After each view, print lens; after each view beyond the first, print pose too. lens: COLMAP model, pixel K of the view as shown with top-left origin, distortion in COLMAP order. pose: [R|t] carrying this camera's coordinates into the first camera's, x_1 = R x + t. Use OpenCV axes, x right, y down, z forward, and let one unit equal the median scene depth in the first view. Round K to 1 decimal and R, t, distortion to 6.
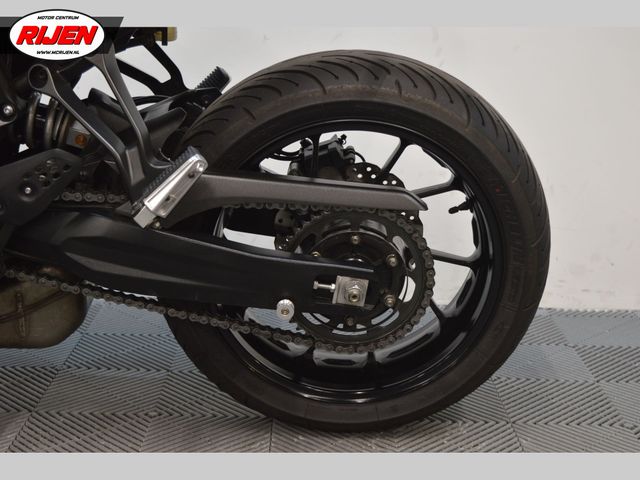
lens RADIAL K [[1051.3, 0, 320.0], [0, 1051.3, 240.0], [0, 0, 1]] dist [0.025980, 0.028593]
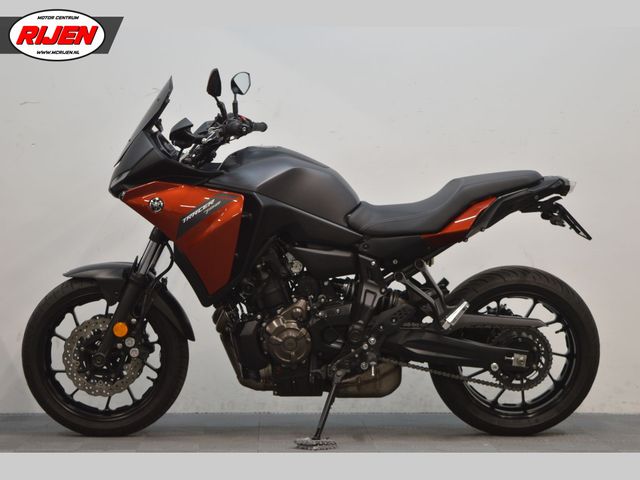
lens RADIAL K [[1504.4, 0, 320.0], [0, 1504.4, 240.0], [0, 0, 1]] dist [0.042808, -0.076862]
pose [[0.999236, -0.026193, 0.029014, -0.523977], [0.032327, 0.971039, -0.236722, 0.584946], [-0.021973, 0.237479, 0.971144, -2.438643]]
